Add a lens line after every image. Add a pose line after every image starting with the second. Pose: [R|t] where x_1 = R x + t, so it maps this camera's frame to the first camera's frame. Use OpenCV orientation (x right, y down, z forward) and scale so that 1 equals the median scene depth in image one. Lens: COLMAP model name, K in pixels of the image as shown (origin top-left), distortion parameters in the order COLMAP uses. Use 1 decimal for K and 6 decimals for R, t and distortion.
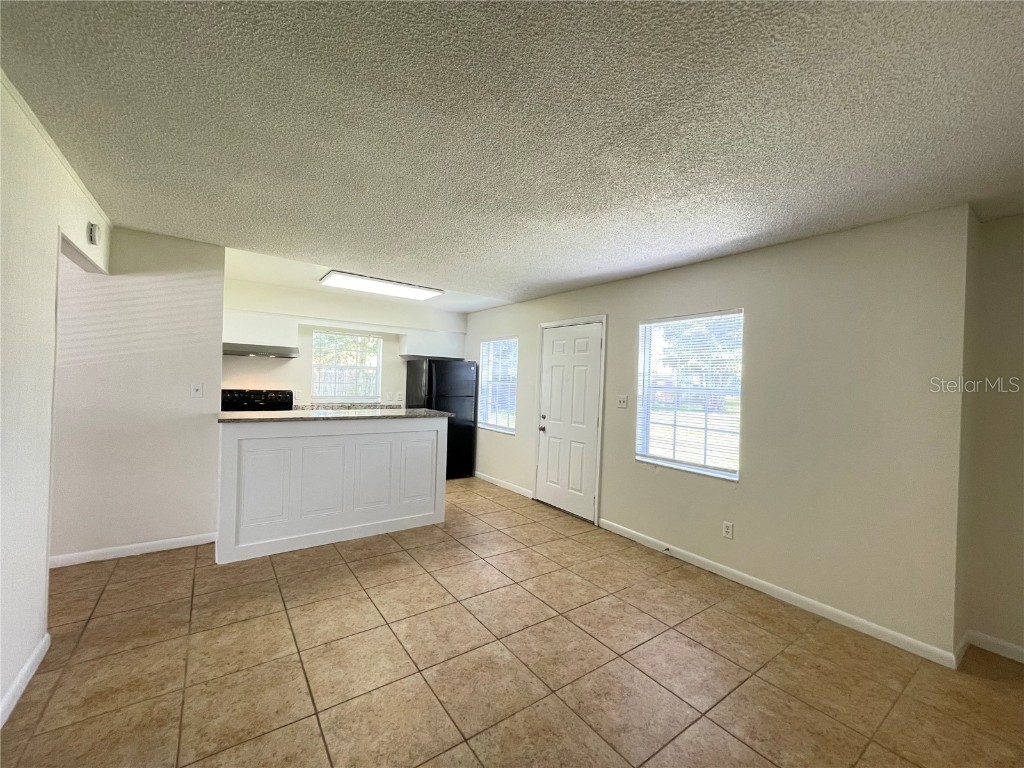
lens RADIAL K [[416.4, 0, 513.4], [0, 416.4, 381.0], [0, 0, 1]] dist [-0.001615, 0.000063]
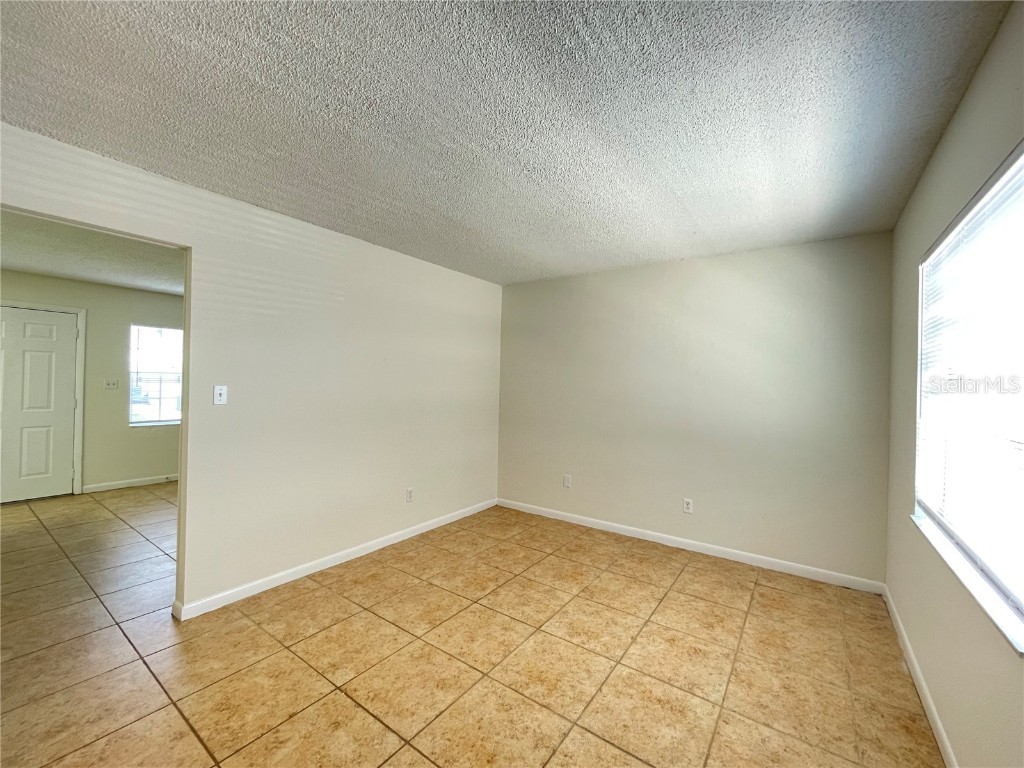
lens RADIAL K [[416.4, 0, 513.4], [0, 416.4, 381.0], [0, 0, 1]] dist [-0.001615, 0.000063]
pose [[-0.324132, -0.035260, 0.945355, -1.442614], [-0.028534, 0.999215, 0.027485, -0.030814], [-0.945581, -0.018066, -0.324884, 0.290466]]
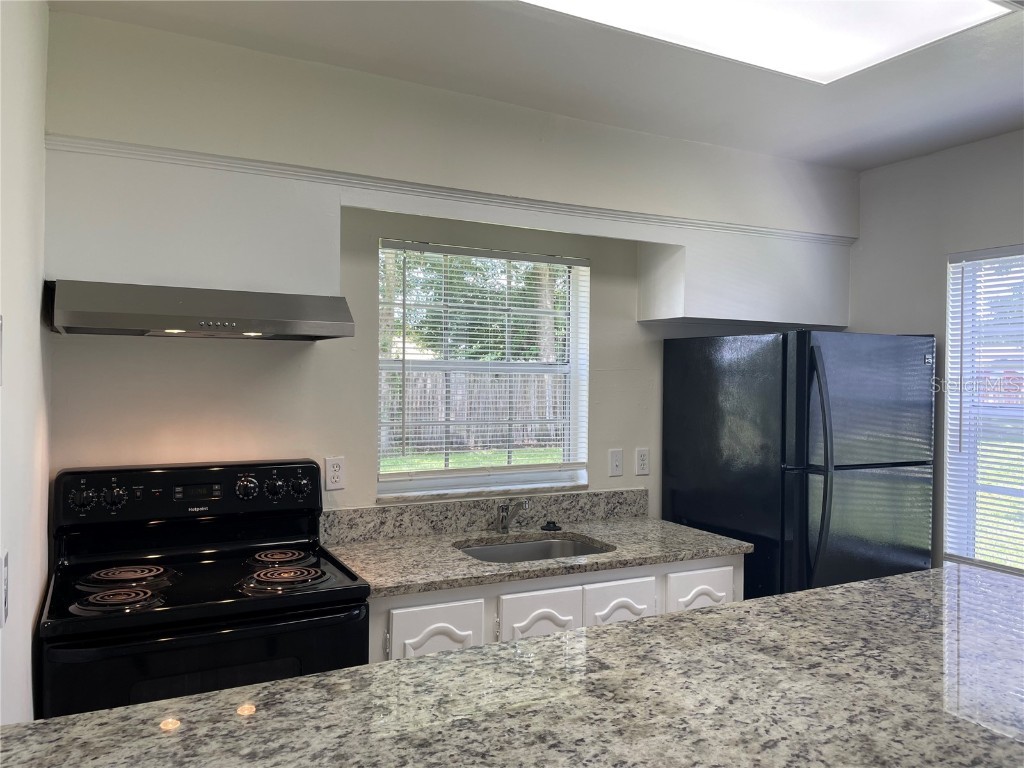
lens RADIAL K [[758.6, 0, 512.0], [0, 758.6, 384.0], [0, 0, 1]] dist [0.009422, 0.004340]
pose [[0.990358, -0.027442, -0.135785, -0.497115], [0.025957, 0.999582, -0.012696, -0.024118], [0.136077, 0.009049, 0.990657, 0.782012]]
